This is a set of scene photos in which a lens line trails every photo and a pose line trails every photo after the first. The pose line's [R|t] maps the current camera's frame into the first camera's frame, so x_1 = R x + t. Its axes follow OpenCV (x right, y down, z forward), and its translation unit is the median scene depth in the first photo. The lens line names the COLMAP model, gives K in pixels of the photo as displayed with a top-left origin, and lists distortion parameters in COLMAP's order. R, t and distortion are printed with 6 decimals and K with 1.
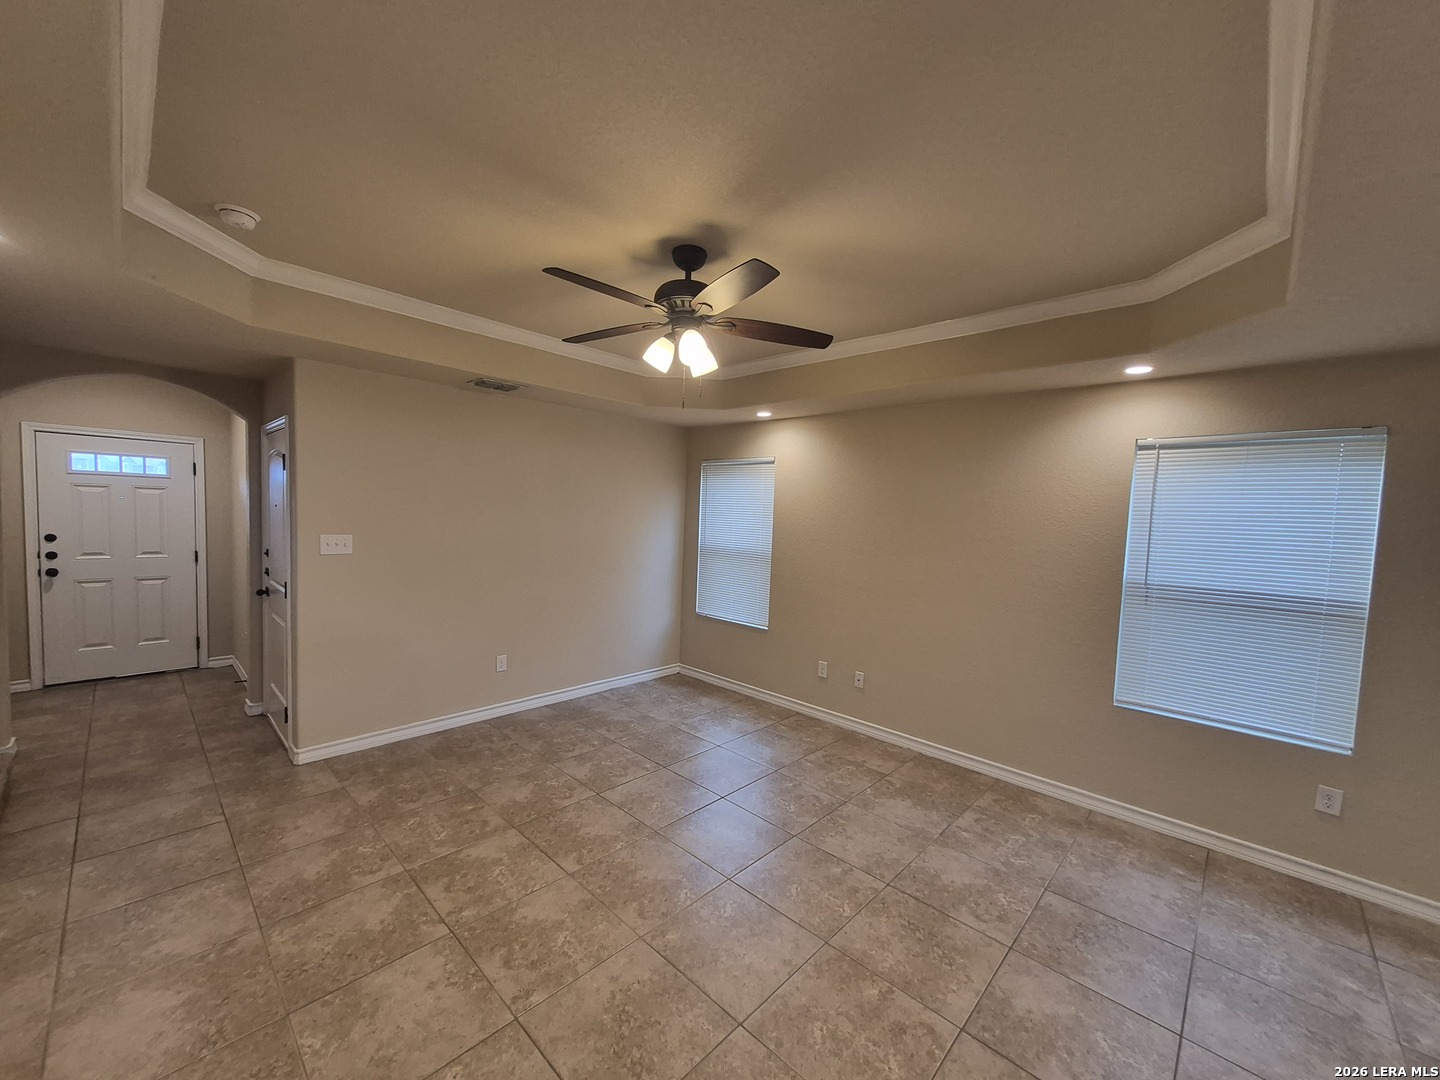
lens RADIAL K [[567.2, 0, 708.3], [0, 567.2, 546.1], [0, 0, 1]] dist [0.006257, 0.000544]
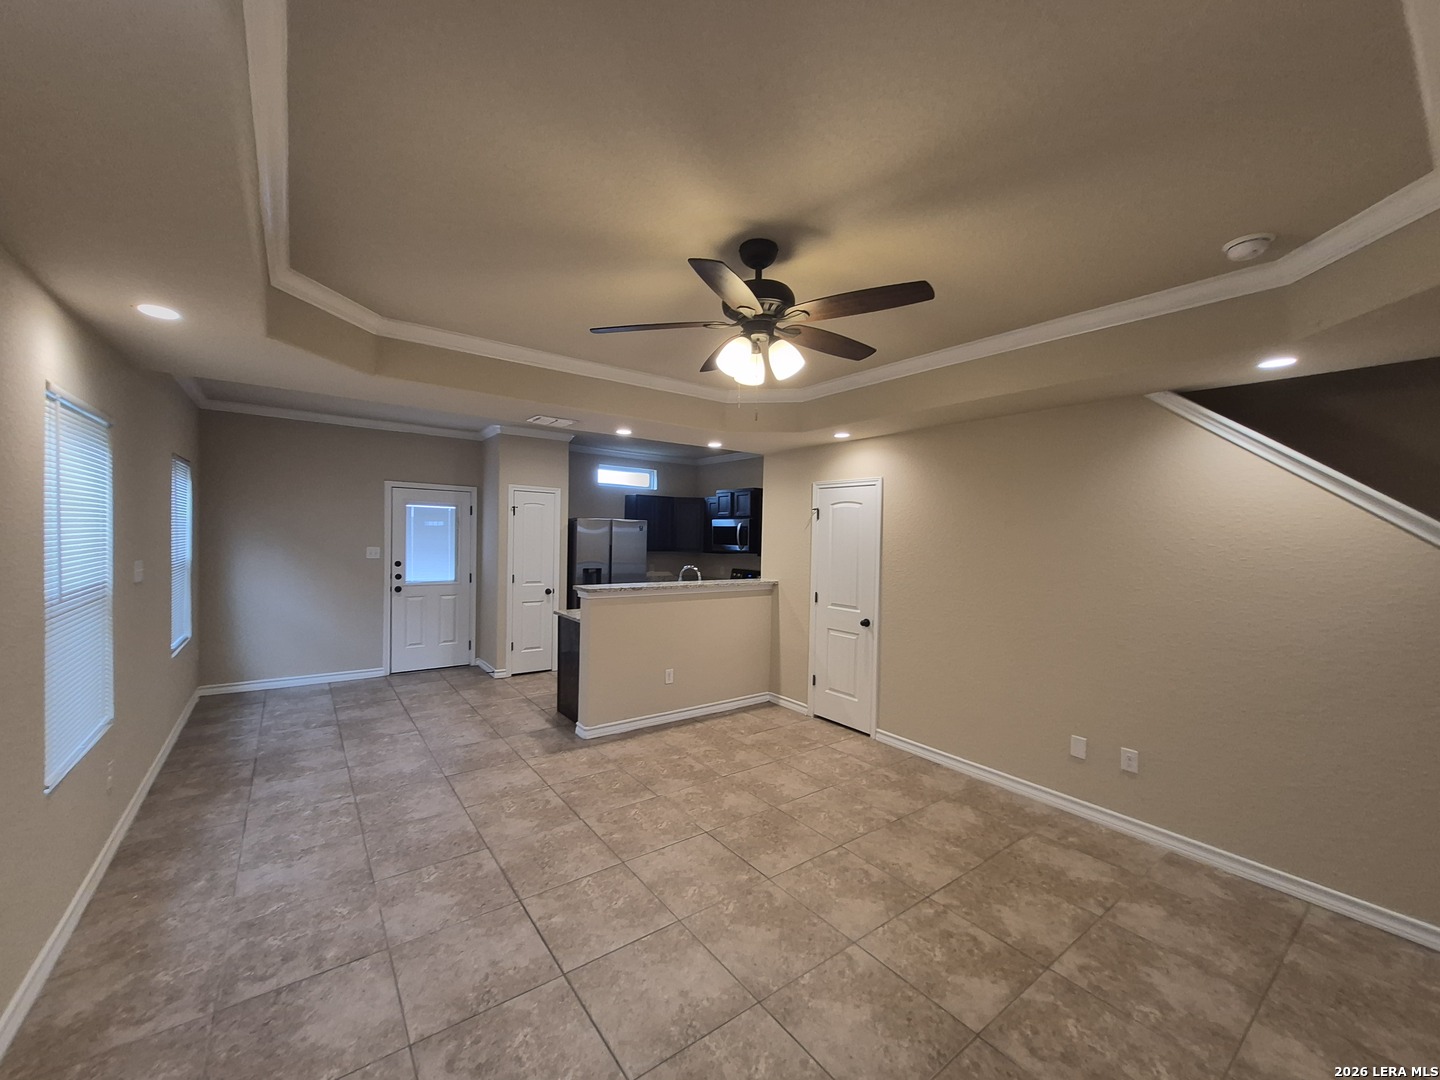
lens RADIAL K [[564.5, 0, 708.5], [0, 564.5, 548.2], [0, 0, 1]] dist [0.006712, -0.000214]
pose [[-0.984005, -0.064363, 0.166107, -0.111753], [-0.049614, 0.994571, 0.091469, -0.100742], [-0.171093, 0.081765, -0.981856, 1.642095]]
